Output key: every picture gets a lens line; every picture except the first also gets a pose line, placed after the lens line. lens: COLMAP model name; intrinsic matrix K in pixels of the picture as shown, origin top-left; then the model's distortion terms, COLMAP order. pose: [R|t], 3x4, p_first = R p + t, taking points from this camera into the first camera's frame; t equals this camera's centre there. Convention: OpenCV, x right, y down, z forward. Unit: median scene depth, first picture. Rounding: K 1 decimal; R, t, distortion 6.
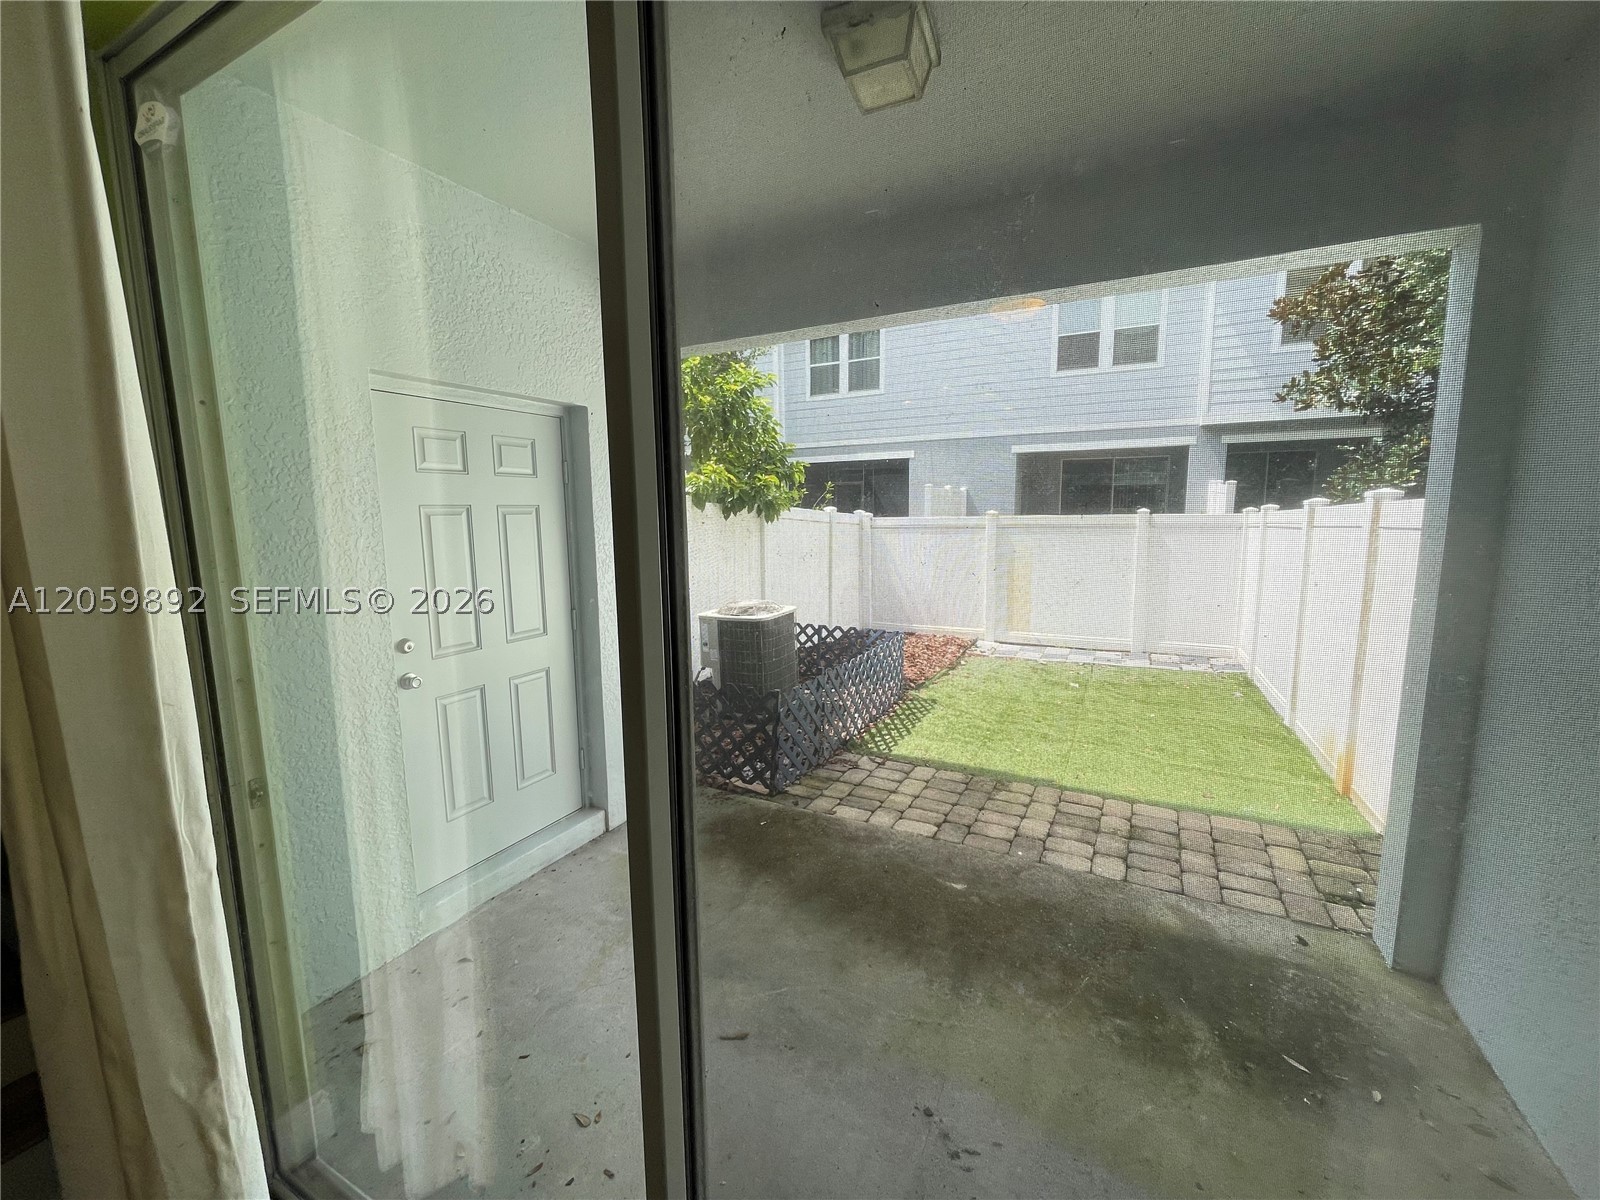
lens RADIAL K [[638.4, 0, 801.4], [0, 638.4, 594.5], [0, 0, 1]] dist [-0.025536, 0.022176]
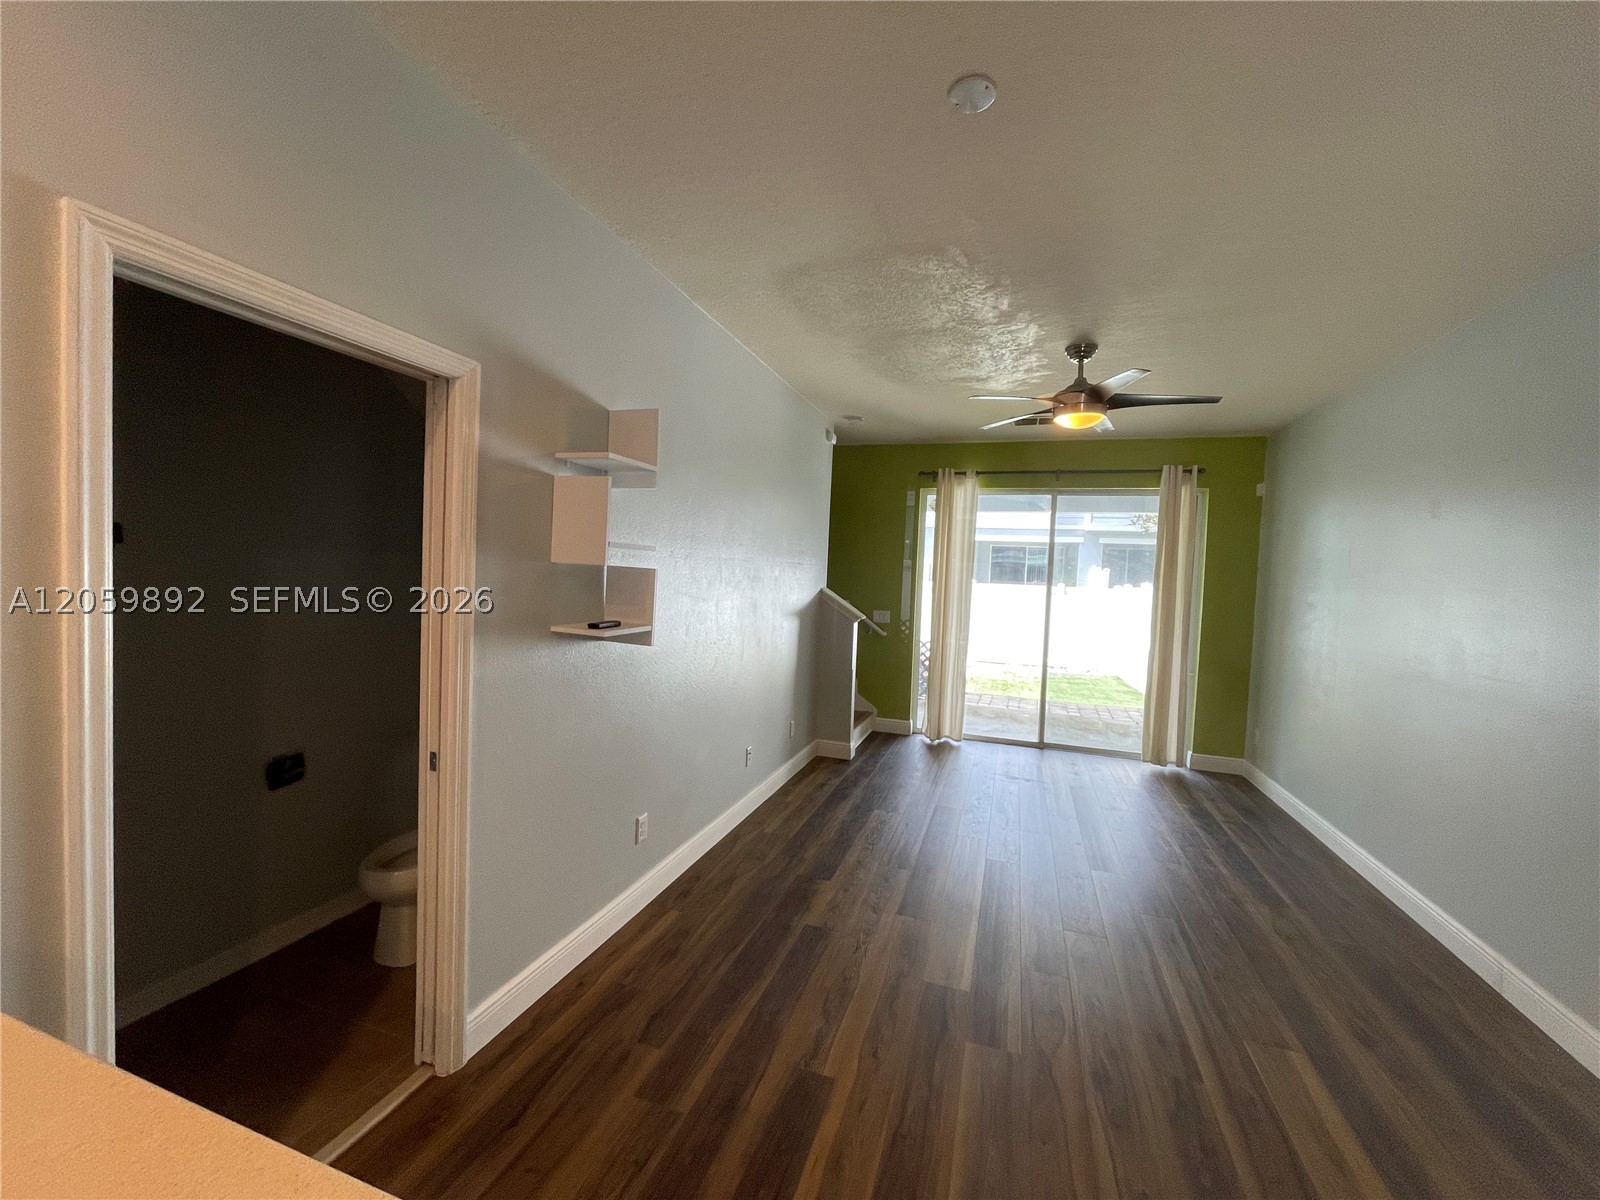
lens RADIAL K [[641.4, 0, 795.8], [0, 641.4, 594.6], [0, 0, 1]] dist [-0.000445, -0.000117]
pose [[0.987370, 0.046014, 0.151605, -0.703924], [-0.031602, 0.994866, -0.096138, 0.138130], [-0.155250, 0.090133, 0.983755, -0.969846]]
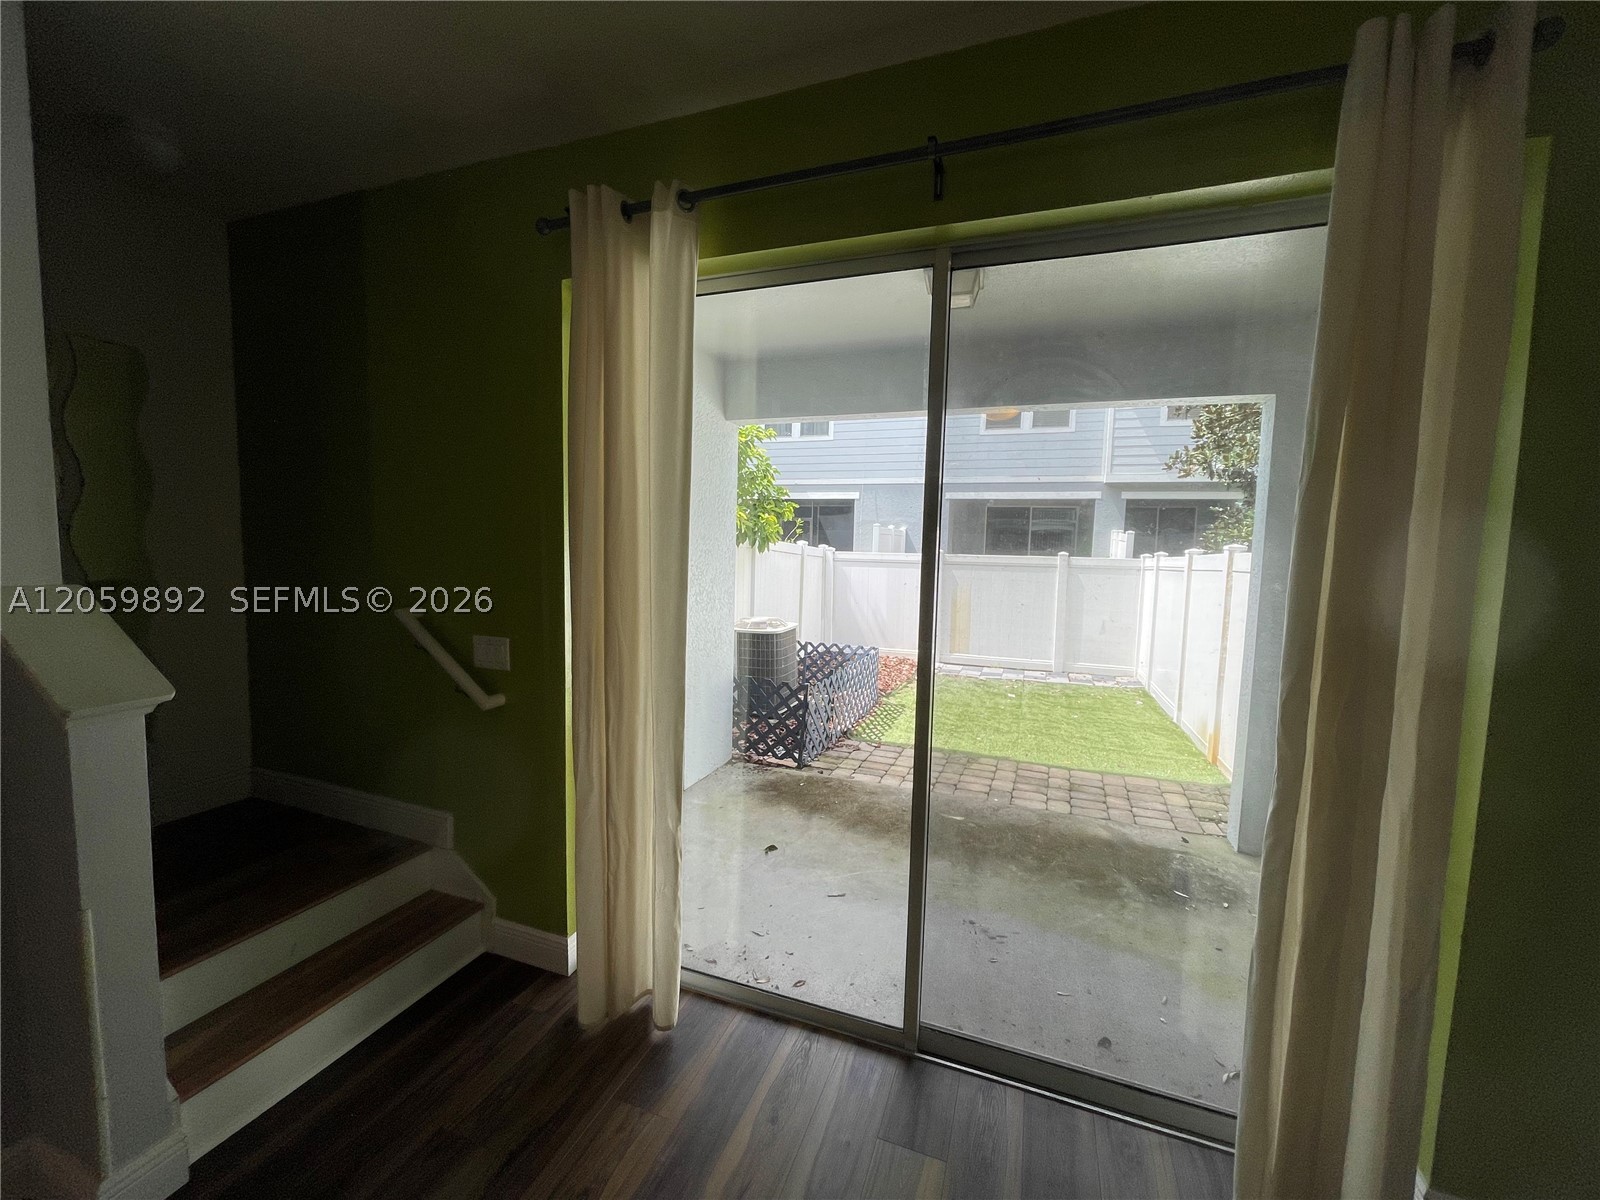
lens RADIAL K [[641.4, 0, 795.8], [0, 641.4, 594.6], [0, 0, 1]] dist [-0.000445, -0.000117]
pose [[0.992430, 0.025994, 0.120025, -0.185121], [-0.019901, 0.998465, -0.051687, 0.031750], [-0.121184, 0.048907, 0.991424, -0.241530]]
